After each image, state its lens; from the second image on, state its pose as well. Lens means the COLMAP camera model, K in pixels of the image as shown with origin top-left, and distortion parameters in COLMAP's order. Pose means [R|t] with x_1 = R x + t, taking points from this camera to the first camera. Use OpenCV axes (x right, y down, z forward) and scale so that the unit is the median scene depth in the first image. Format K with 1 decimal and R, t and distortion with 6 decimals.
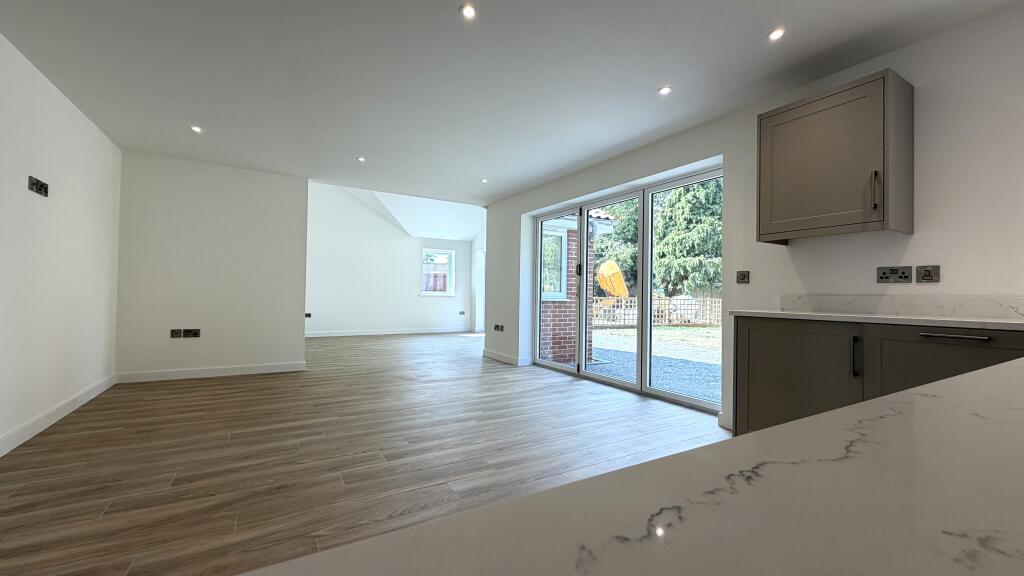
lens RADIAL K [[409.8, 0, 509.9], [0, 409.8, 289.2], [0, 0, 1]] dist [0.001204, -0.000401]
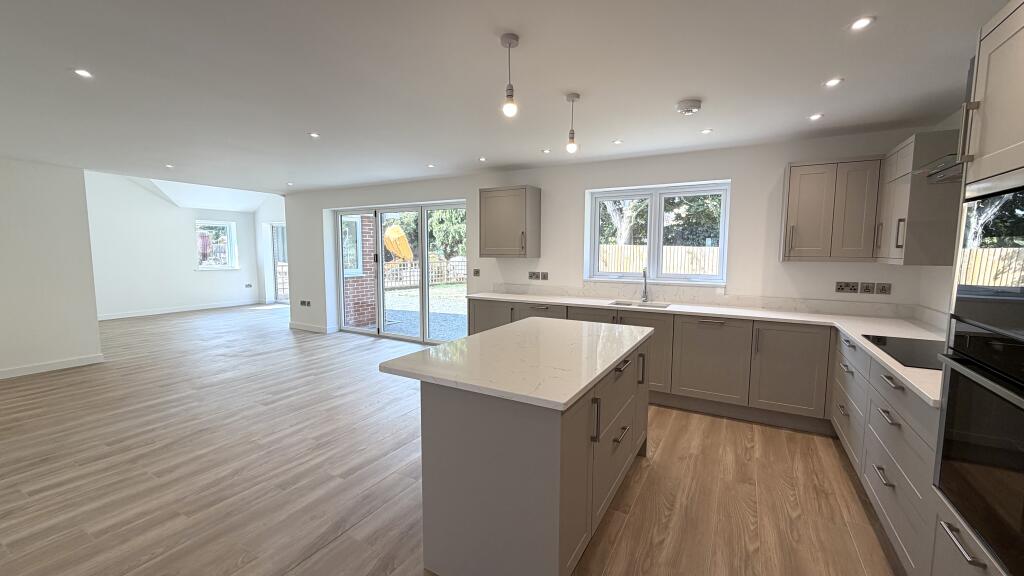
lens RADIAL K [[409.8, 0, 511.0], [0, 409.8, 288.7], [0, 0, 1]] dist [0.001204, -0.000401]
pose [[0.870062, -0.059490, 0.489340, -0.090847], [0.003327, 0.993377, 0.114850, -0.084150], [-0.492931, -0.098298, 0.864498, -0.318724]]
